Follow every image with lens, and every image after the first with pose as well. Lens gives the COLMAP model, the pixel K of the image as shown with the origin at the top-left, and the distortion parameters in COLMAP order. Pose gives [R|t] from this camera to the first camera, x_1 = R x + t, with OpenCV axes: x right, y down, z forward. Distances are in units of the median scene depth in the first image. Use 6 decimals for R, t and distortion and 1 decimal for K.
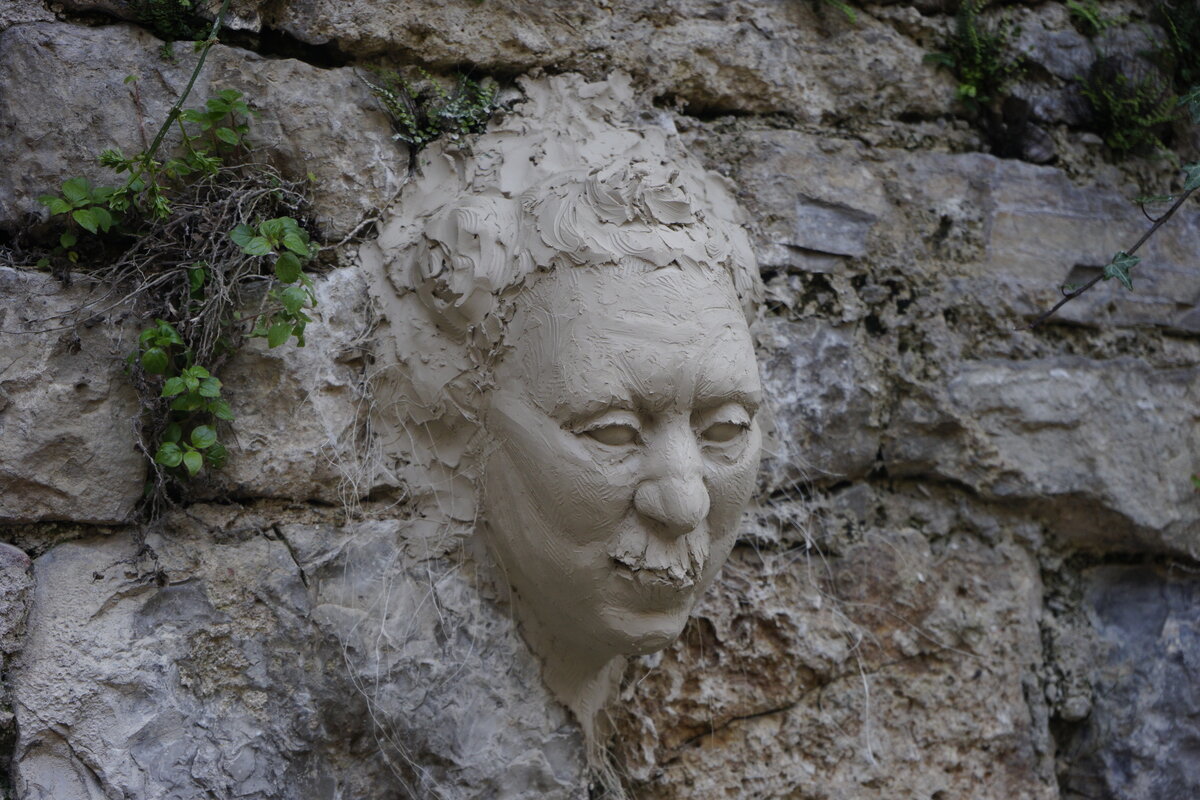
lens RADIAL K [[2484.5, 0, 610.7], [0, 2484.5, 391.7], [0, 0, 1]] dist [-0.022913, 0.000000]
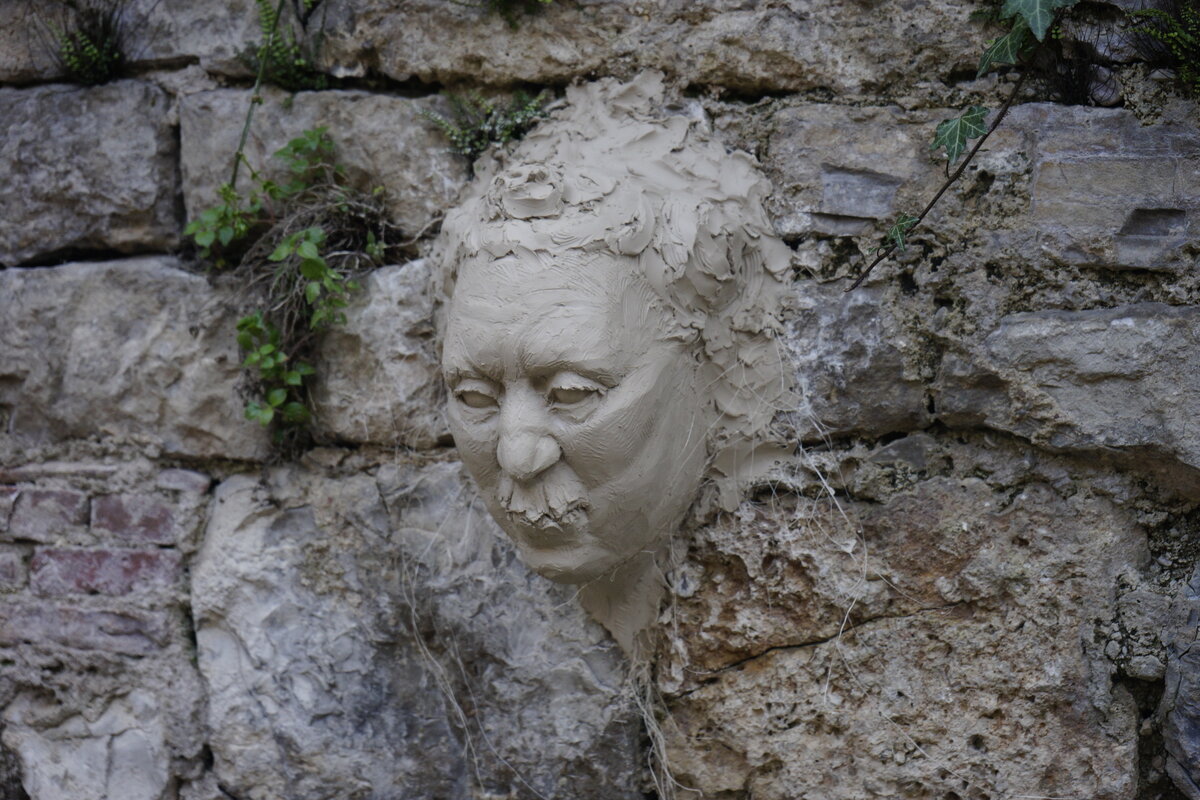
lens RADIAL K [[2484.5, 0, 598.1], [0, 2484.5, 396.4], [0, 0, 1]] dist [-0.022913, 0.000000]
pose [[0.673271, 0.007250, -0.739360, 0.809745], [0.032680, 0.998683, 0.039551, -0.025537], [0.738673, -0.050791, 0.672147, 0.208733]]
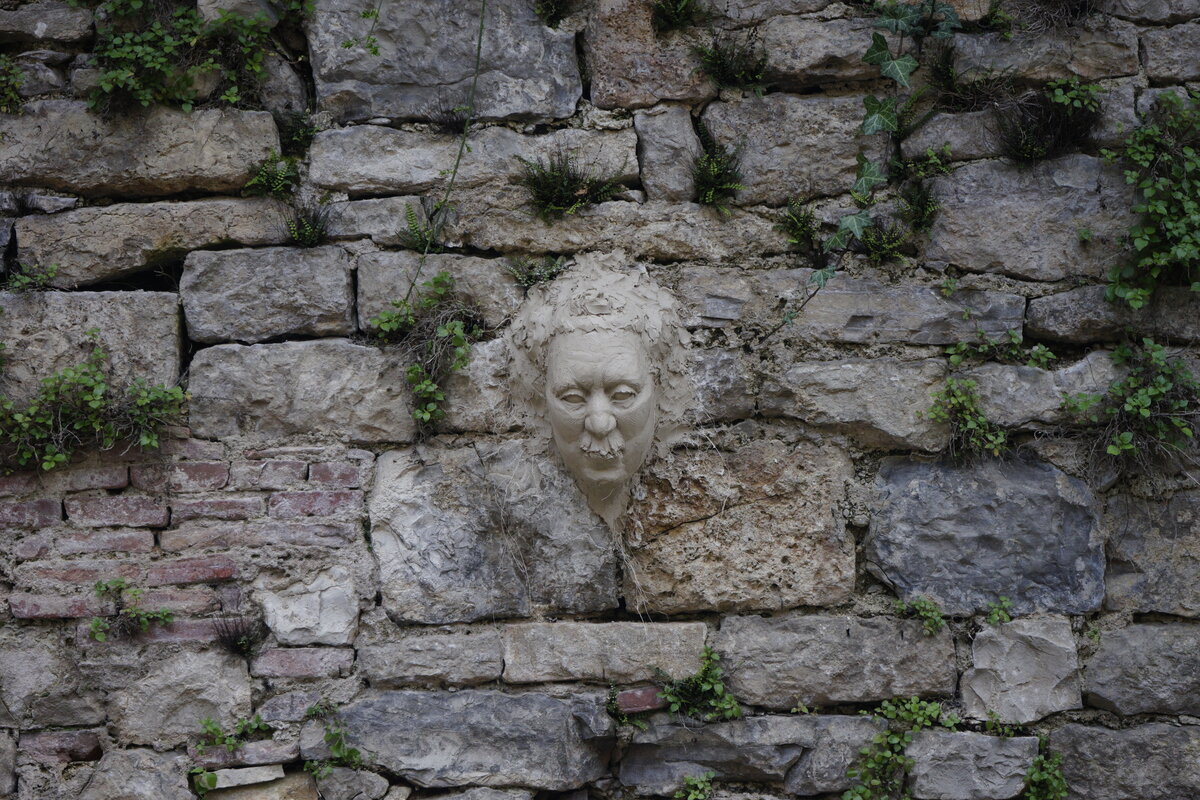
lens RADIAL K [[2484.5, 0, 608.8], [0, 2484.5, 394.3], [0, 0, 1]] dist [-0.022913, 0.000000]
pose [[0.907914, -0.048476, -0.416344, 0.953267], [0.039106, 0.998754, -0.031011, 0.081190], [0.417329, 0.011874, 0.908678, -1.128107]]
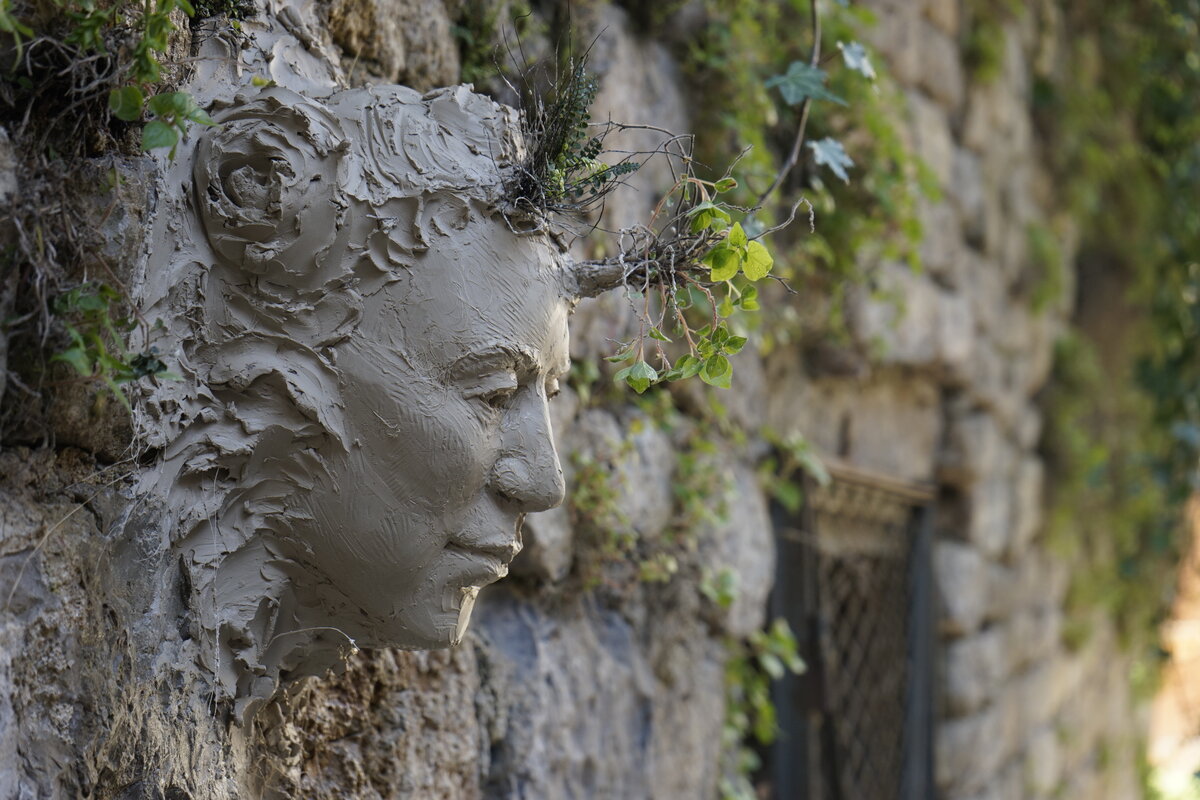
lens RADIAL K [[2484.5, 0, 603.2], [0, 2484.5, 400.1], [0, 0, 1]] dist [-0.022913, 0.000000]
pose [[0.679604, 0.080868, 0.729108, -0.525856], [-0.055571, 0.996725, -0.058753, 0.058337], [-0.731471, -0.000589, 0.681872, 0.338598]]
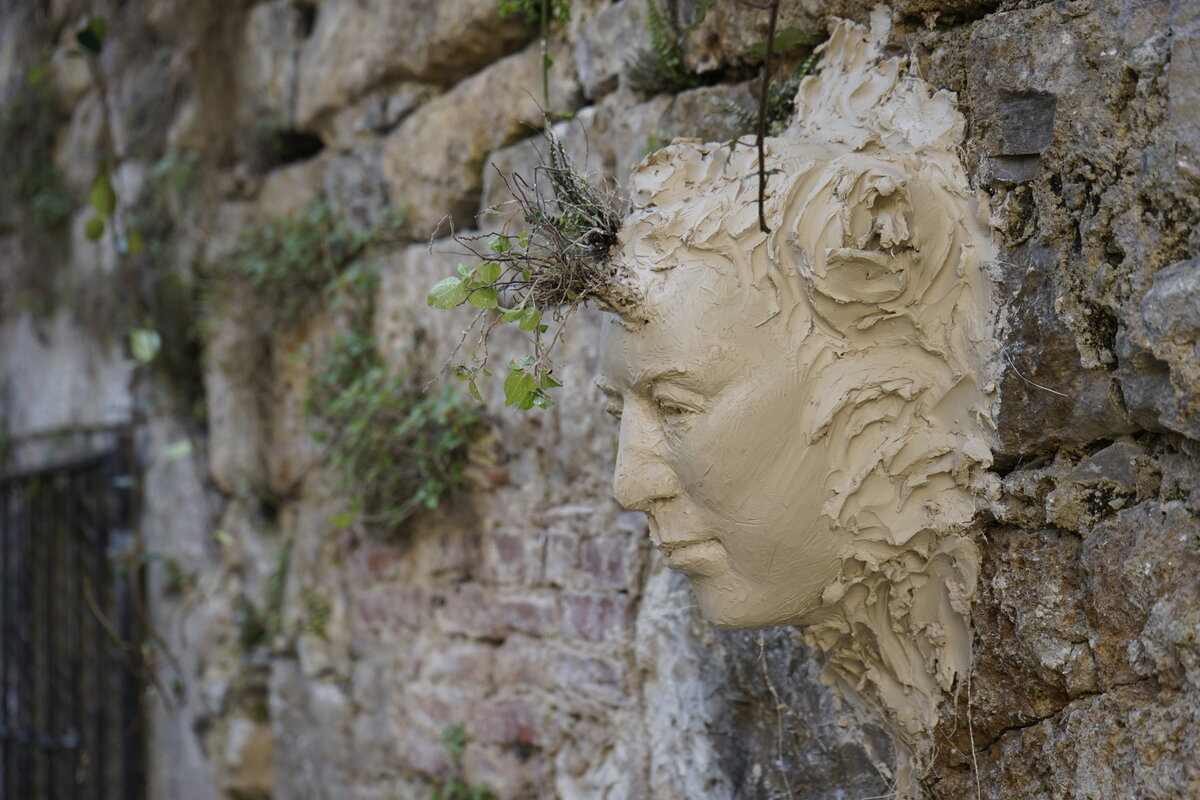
lens RADIAL K [[2294.9, 0, 599.6], [0, 2294.9, 400.3], [0, 0, 1]] dist [-0.010854, 0.000000]
pose [[-0.060250, -0.033391, -0.997625, 0.836081], [0.078971, 0.996148, -0.038110, 0.039641], [0.995055, -0.081080, -0.057381, 0.915453]]
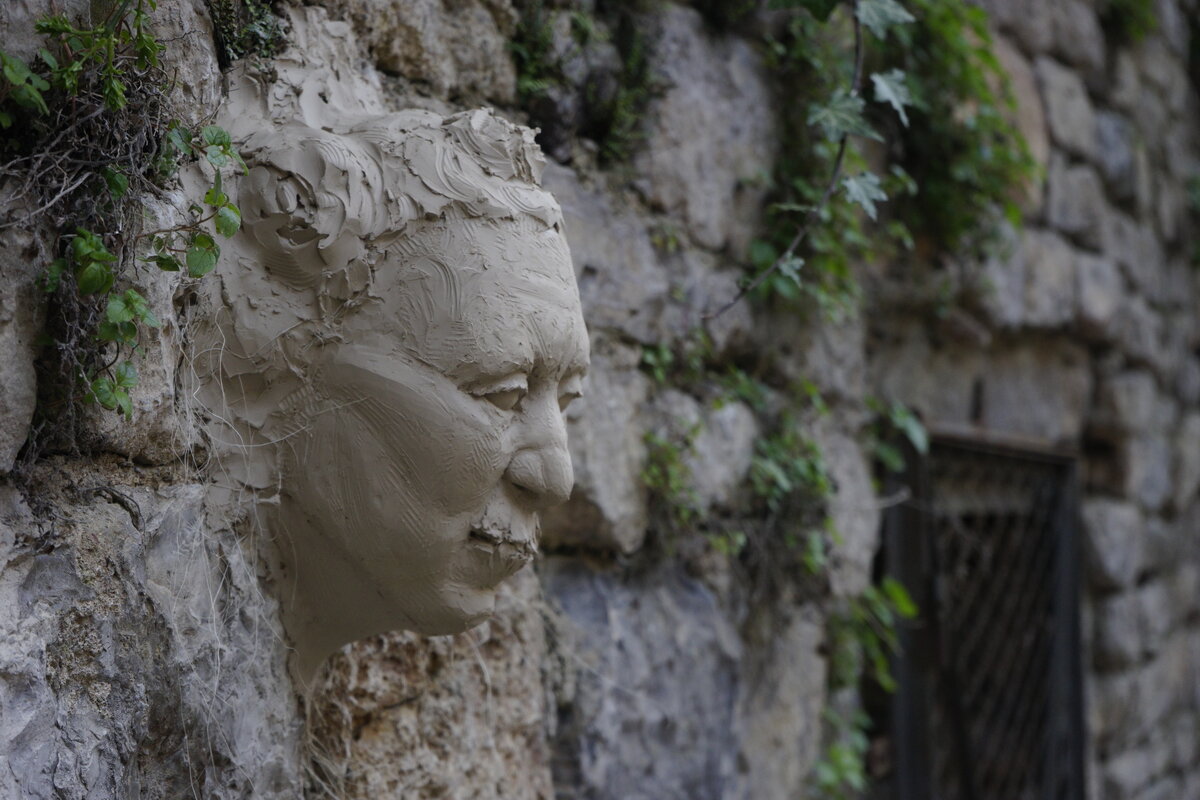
lens RADIAL K [[2466.2, 0, 605.7], [0, 2466.2, 383.1], [0, 0, 1]] dist [0.057070, 0.000000]
pose [[0.747039, 0.059419, 0.662120, -0.518799], [-0.045389, 0.998232, -0.038372, 0.039879], [-0.663229, -0.001388, 0.748415, 0.237010]]
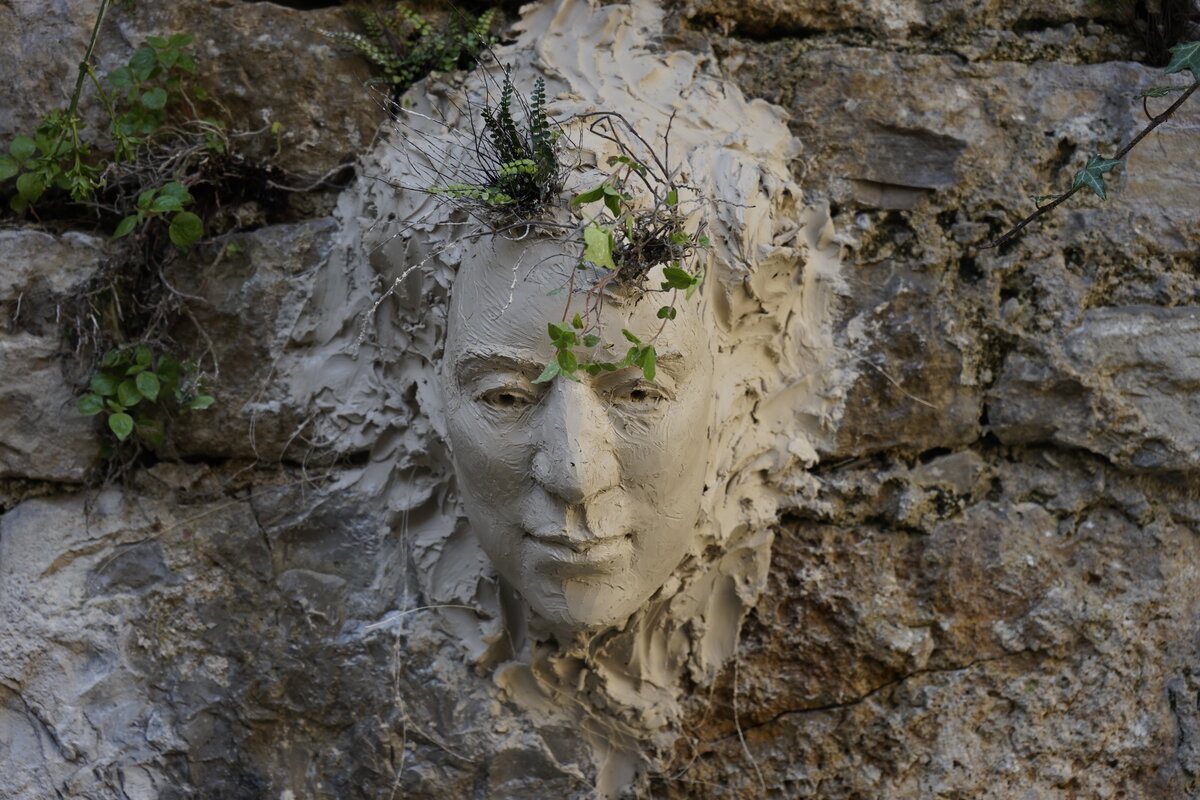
lens RADIAL K [[2484.5, 0, 610.7], [0, 2484.5, 396.5], [0, 0, 1]] dist [-0.022913, 0.000000]
pose [[0.906682, 0.008145, -0.421737, 0.368321], [0.004156, 0.999593, 0.028241, -0.007368], [0.421795, -0.027359, 0.906278, 0.166471]]
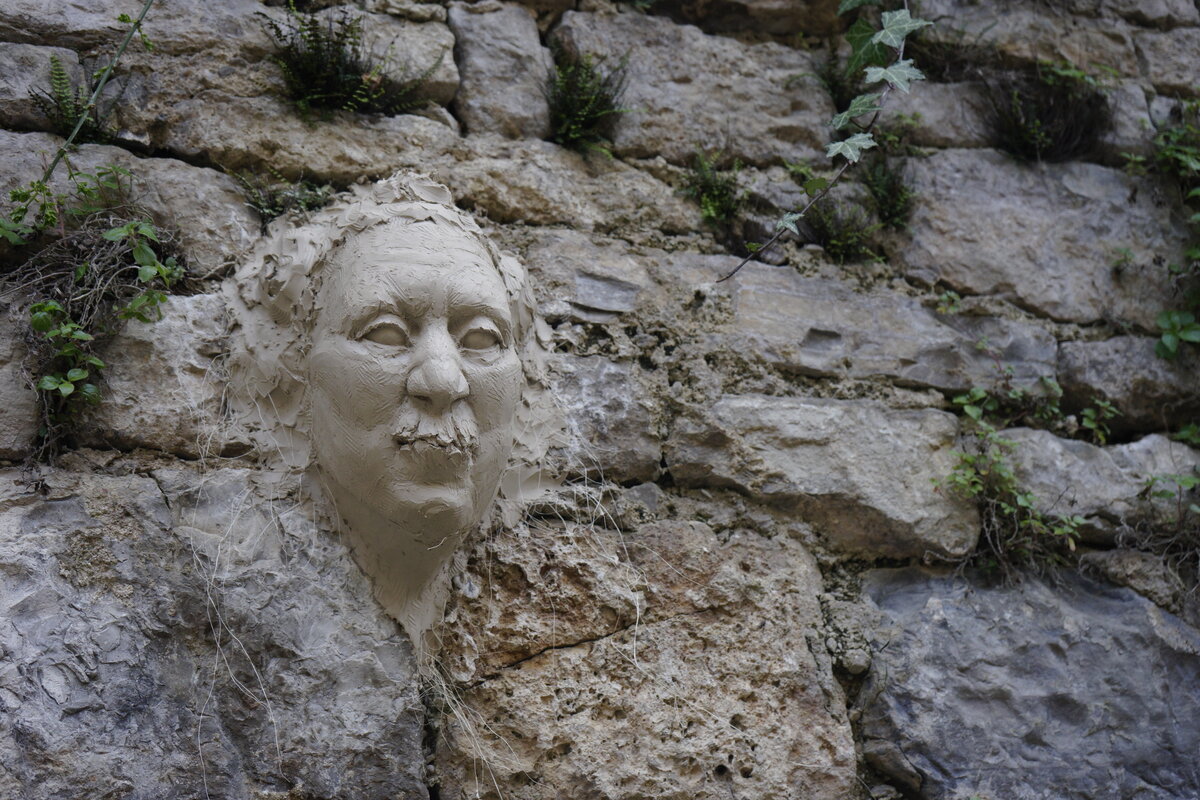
lens RADIAL K [[1802.3, 0, 610.0], [0, 1802.3, 391.1], [0, 0, 1]] dist [-0.003616, 0.000000]
pose [[0.990691, -0.116127, -0.071040, 0.156219], [0.077572, 0.910394, -0.406405, 0.377003], [0.111869, 0.397111, 0.910927, 0.152364]]
